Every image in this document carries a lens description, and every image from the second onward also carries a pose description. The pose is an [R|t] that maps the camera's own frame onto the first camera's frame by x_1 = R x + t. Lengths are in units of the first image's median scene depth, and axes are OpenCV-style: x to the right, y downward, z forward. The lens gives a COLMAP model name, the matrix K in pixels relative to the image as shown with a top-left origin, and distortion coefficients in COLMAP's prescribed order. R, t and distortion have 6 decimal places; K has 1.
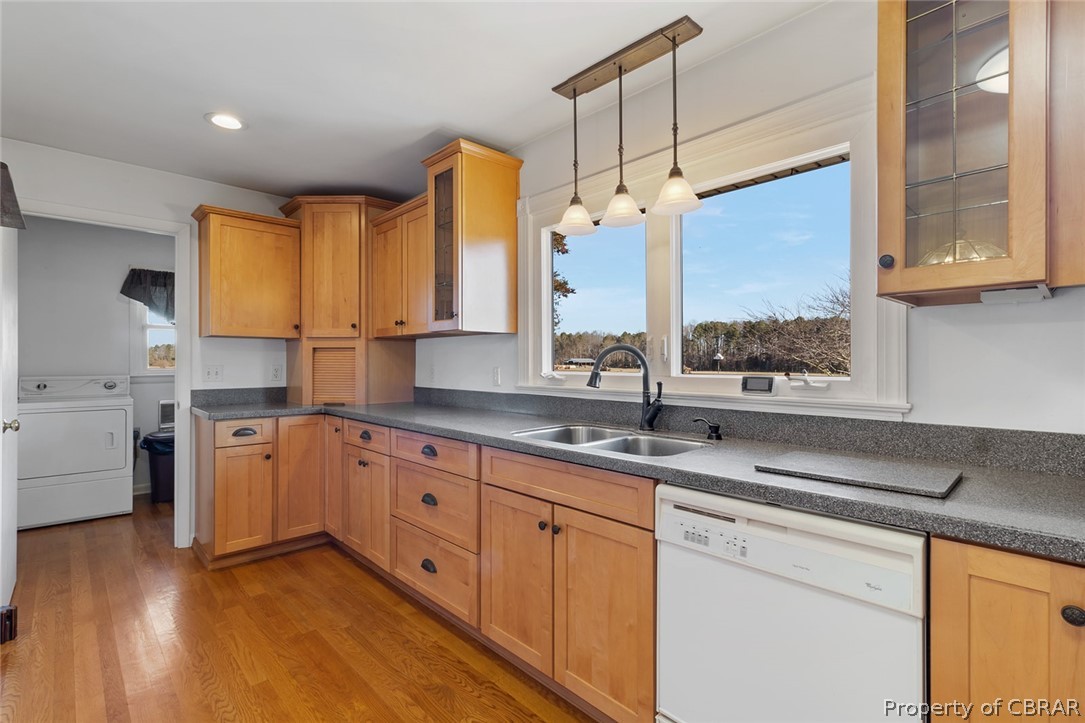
lens RADIAL K [[506.8, 0, 539.0], [0, 506.8, 362.0], [0, 0, 1]] dist [0.006275, -0.000314]
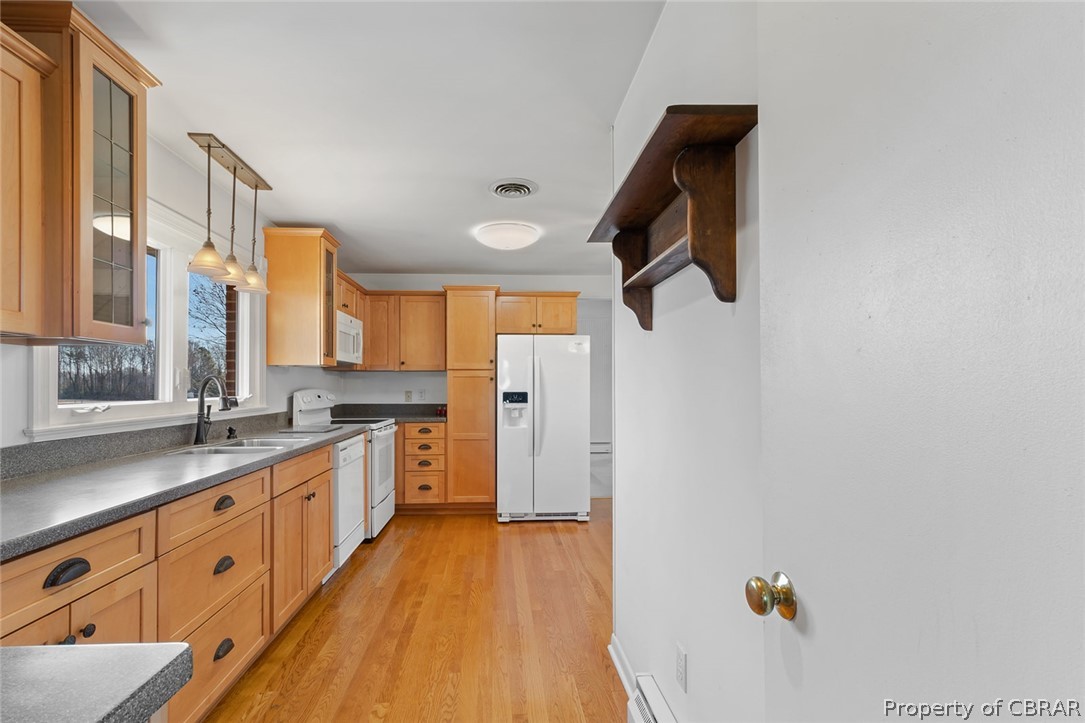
lens RADIAL K [[506.8, 0, 526.1], [0, 506.8, 384.8], [0, 0, 1]] dist [0.006275, -0.000314]
pose [[-0.765024, 0.003559, 0.643992, -1.263440], [0.005245, 0.999986, 0.000705, -0.009012], [-0.643980, 0.003917, -0.765032, 1.505608]]
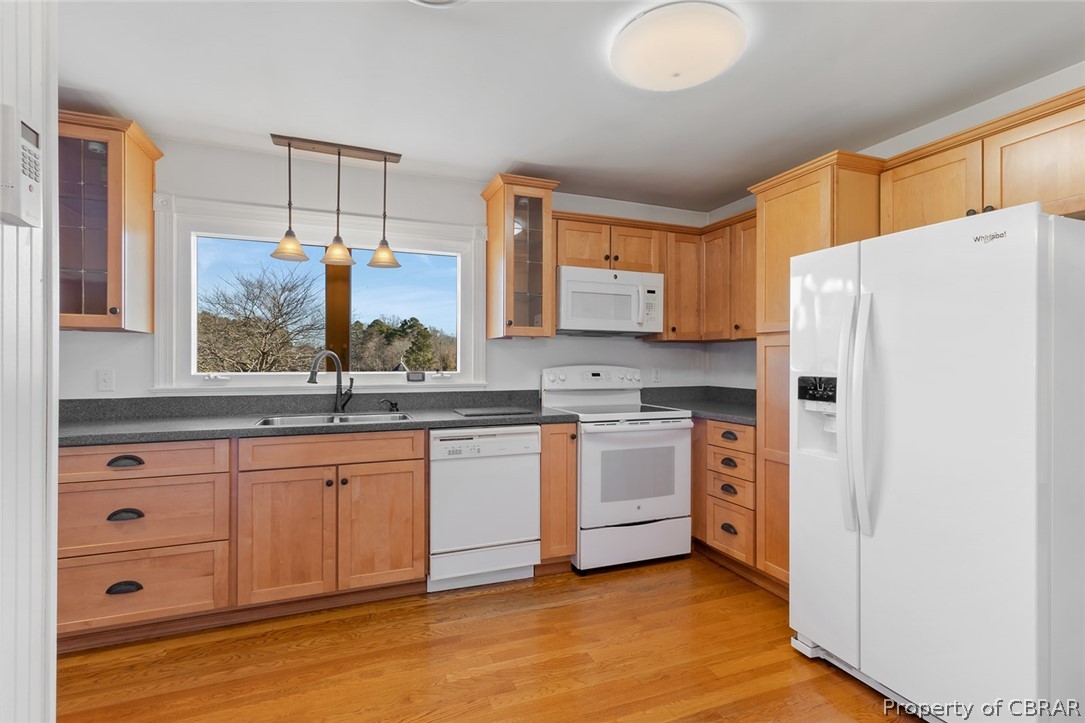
lens RADIAL K [[506.8, 0, 549.8], [0, 506.8, 365.4], [0, 0, 1]] dist [0.006275, -0.000314]
pose [[0.365709, -0.004031, 0.930720, -0.911197], [-0.000496, 0.999990, 0.004526, -0.002692], [-0.930729, -0.002117, 0.365703, -0.049385]]
